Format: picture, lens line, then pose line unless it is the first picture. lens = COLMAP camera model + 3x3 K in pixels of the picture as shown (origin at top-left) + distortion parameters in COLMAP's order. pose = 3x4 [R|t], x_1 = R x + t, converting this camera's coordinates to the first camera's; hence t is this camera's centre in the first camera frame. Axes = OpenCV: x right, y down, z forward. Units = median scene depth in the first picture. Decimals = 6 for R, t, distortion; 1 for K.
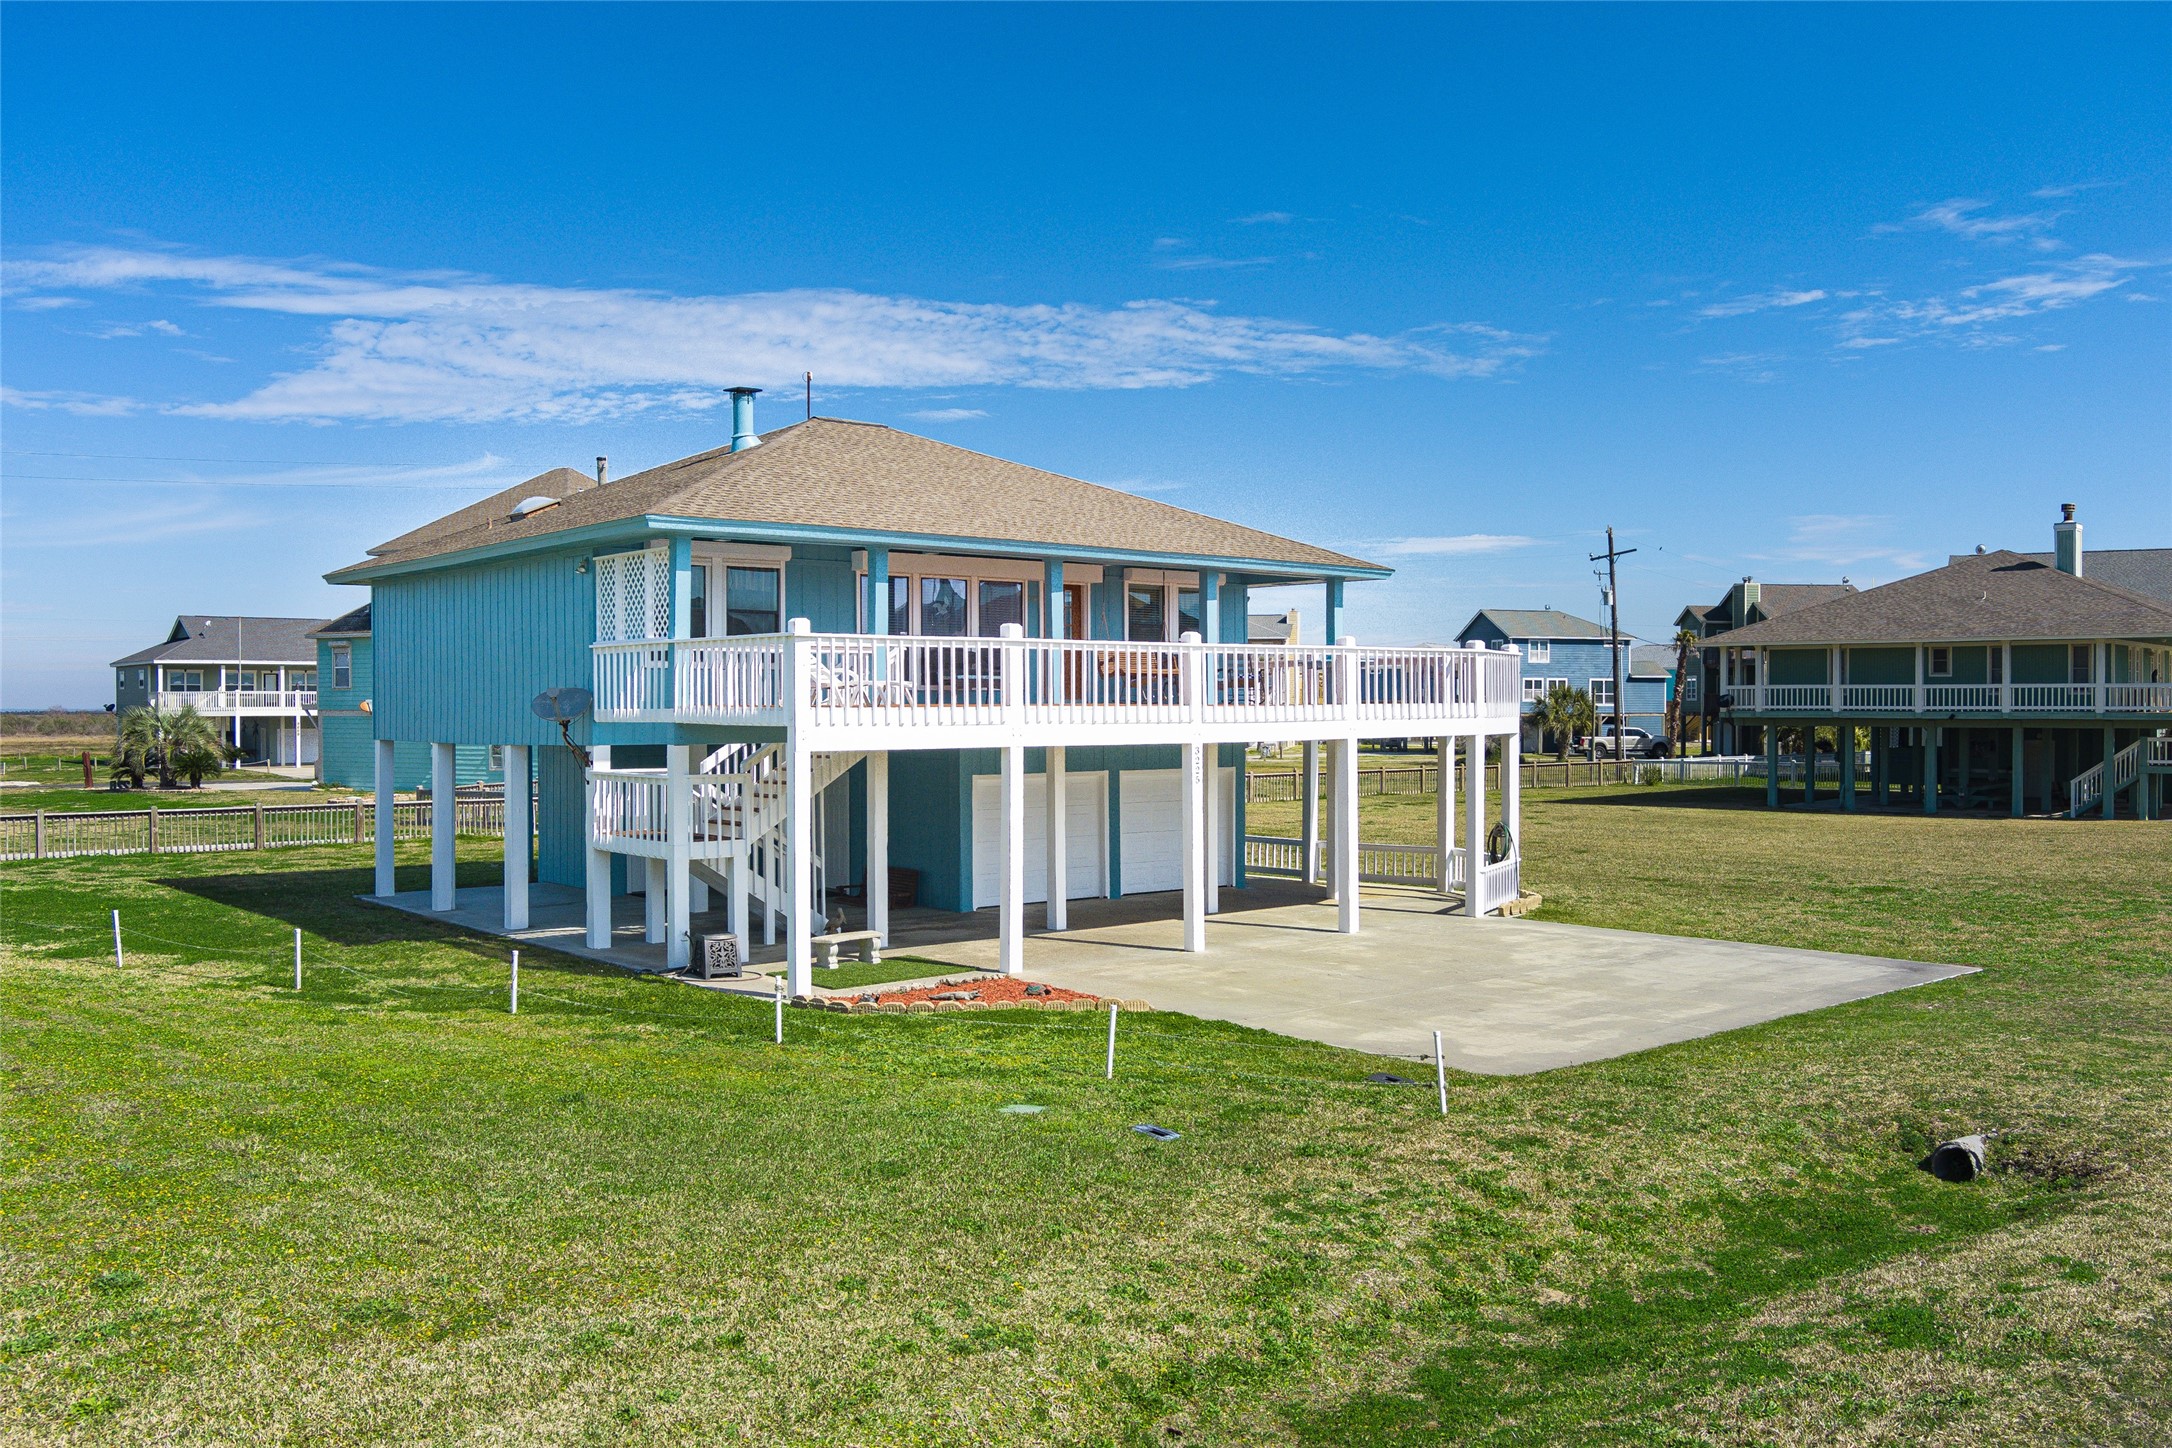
lens RADIAL K [[1770.6, 0, 1086.0], [0, 1770.6, 724.0], [0, 0, 1]] dist [-0.073399, 0.010045]
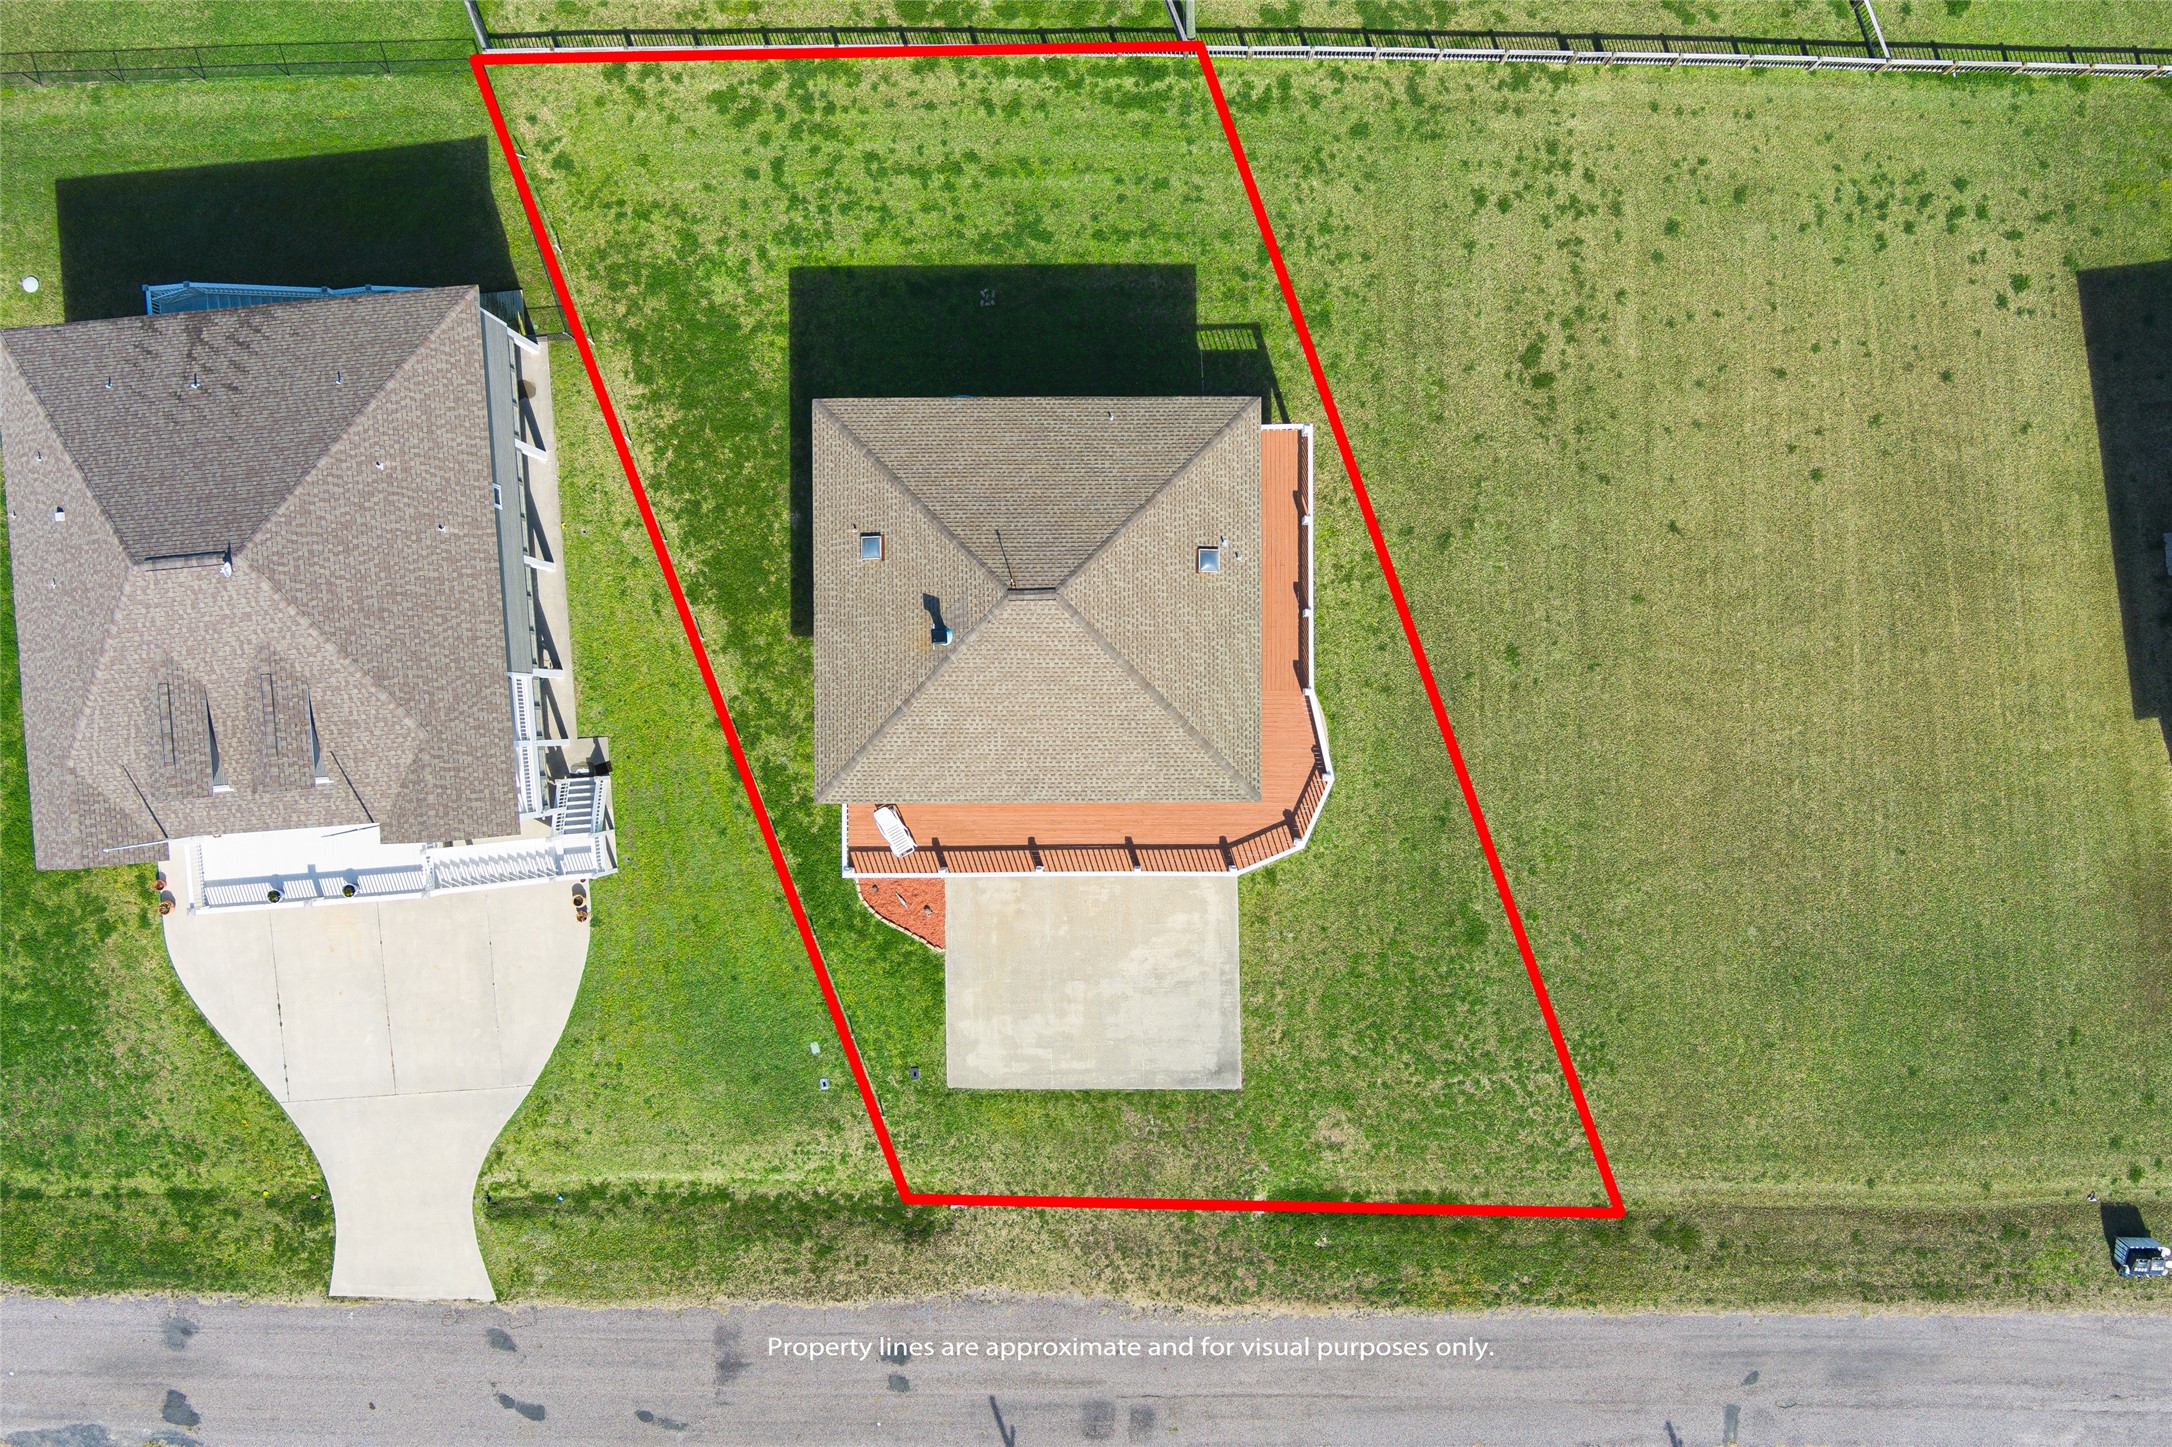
lens RADIAL K [[1770.6, 0, 1086.0], [0, 1770.6, 723.5], [0, 0, 1]] dist [-0.073399, 0.010045]
pose [[0.764864, 0.644107, 0.010407, -0.042835], [-0.016107, 0.002971, 0.999866, -2.046808], [0.643990, -0.764929, 0.012647, 0.989387]]
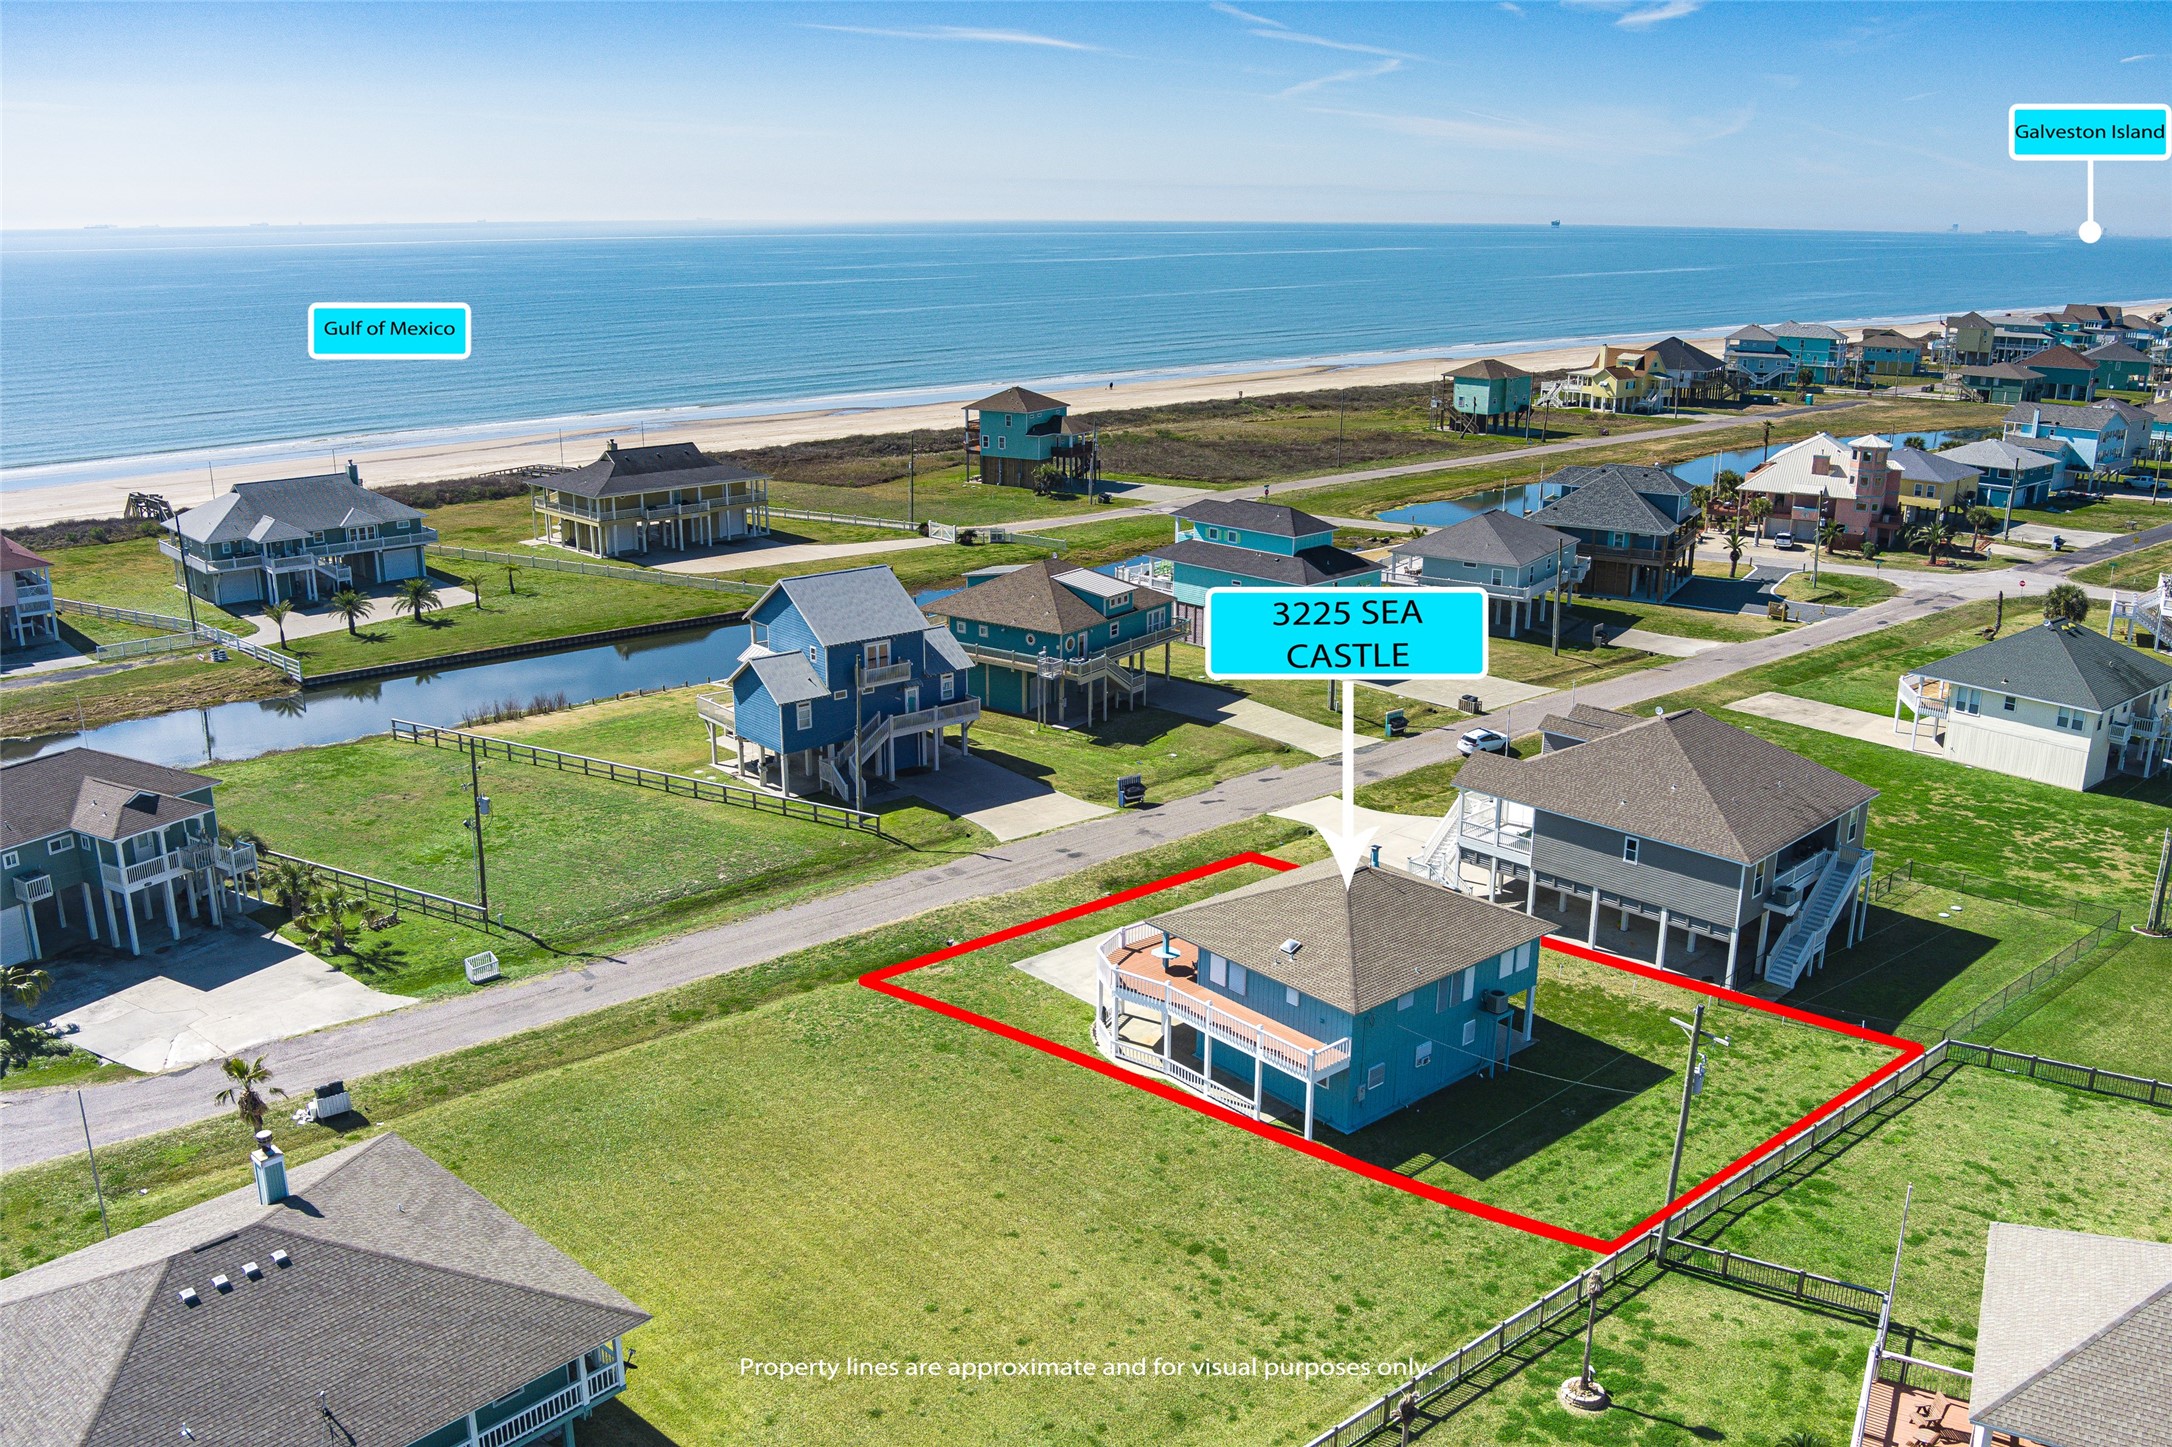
lens RADIAL K [[1770.6, 0, 1086.0], [0, 1770.6, 723.5], [0, 0, 1]] dist [-0.073399, 0.010045]
pose [[-1.000000, -0.000549, -0.000523, 0.282833], [-0.000680, 0.954184, 0.299220, -1.244352], [0.000335, 0.299221, -0.954184, 3.697148]]
